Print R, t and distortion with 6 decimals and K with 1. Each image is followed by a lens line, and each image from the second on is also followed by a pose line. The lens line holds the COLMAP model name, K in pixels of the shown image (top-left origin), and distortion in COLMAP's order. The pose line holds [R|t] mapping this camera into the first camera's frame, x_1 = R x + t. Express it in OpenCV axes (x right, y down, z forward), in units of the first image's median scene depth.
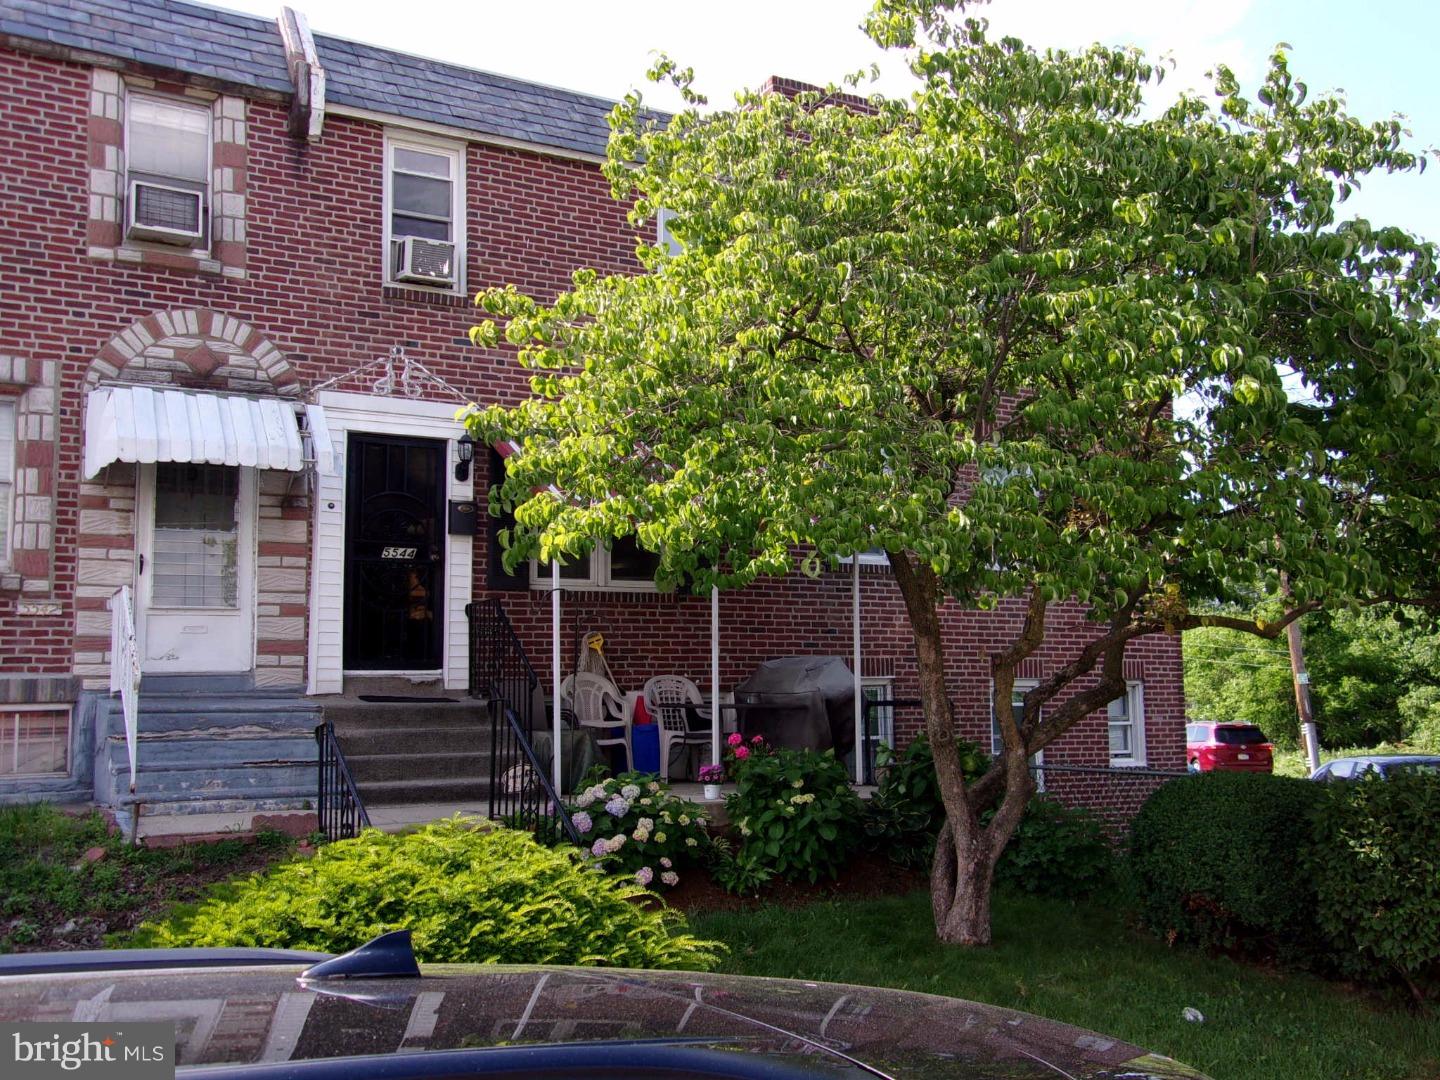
lens RADIAL K [[1438.8, 0, 718.3], [0, 1438.8, 534.3], [0, 0, 1]] dist [-0.049450, 0.000000]
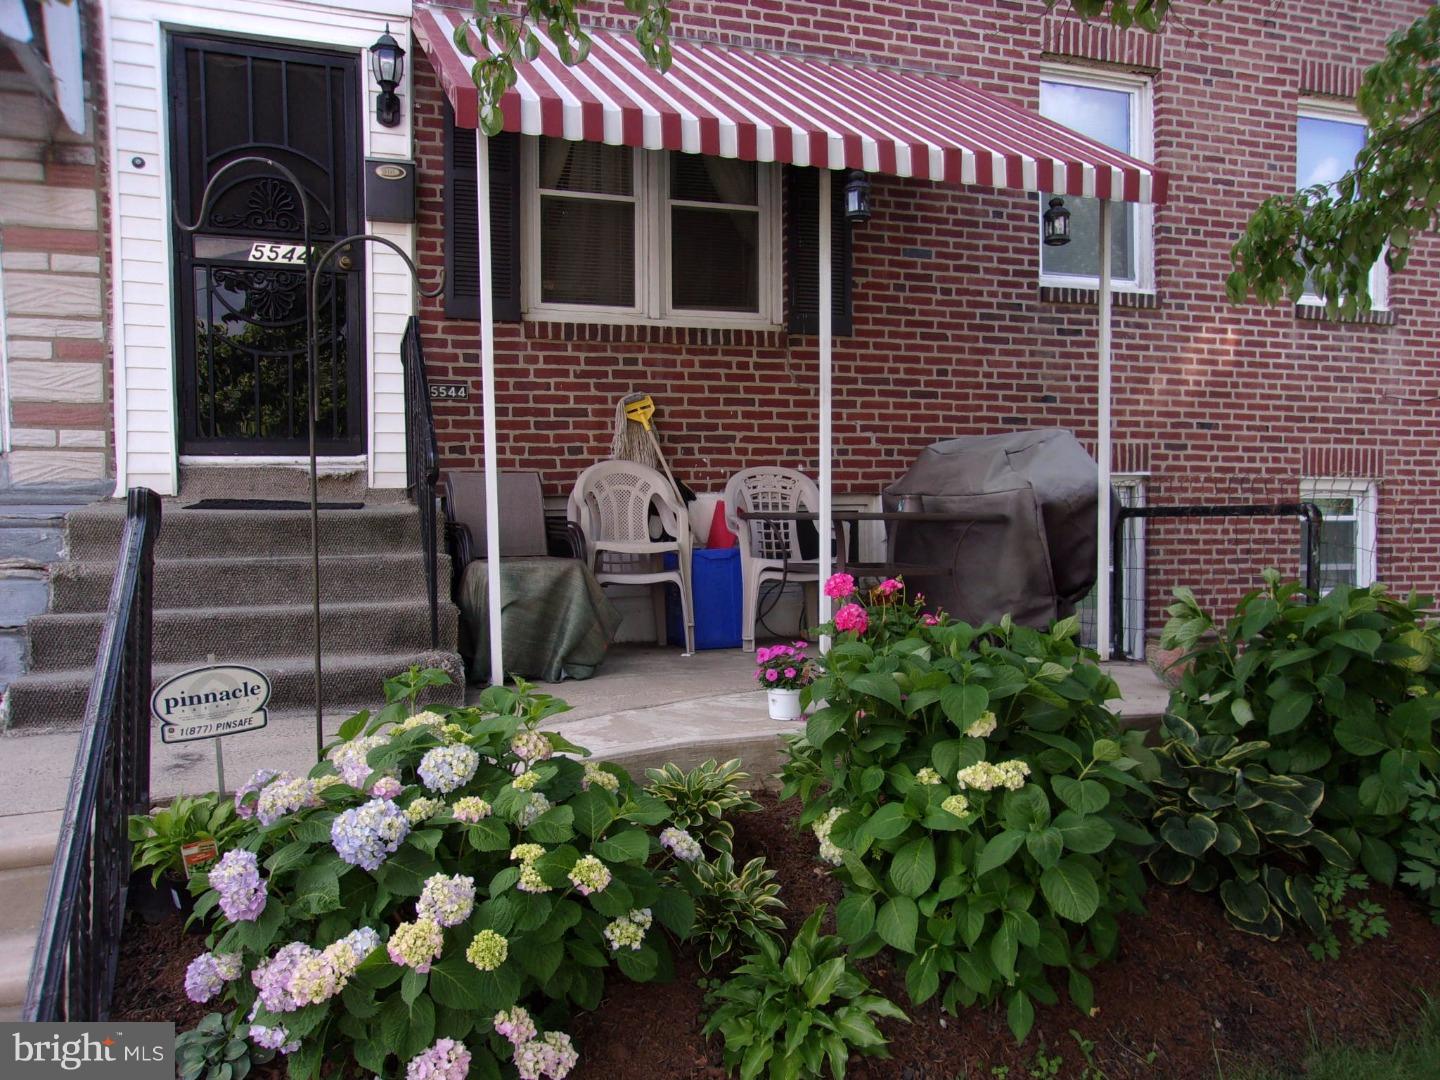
lens RADIAL K [[1116.6, 0, 707.0], [0, 1116.6, 551.0], [0, 0, 1]] dist [0.021251, -0.014910]
pose [[0.980475, 0.005205, -0.196573, 0.035874], [0.022753, 0.989933, 0.139699, 0.074671], [0.195321, -0.141444, 0.970486, 0.597373]]
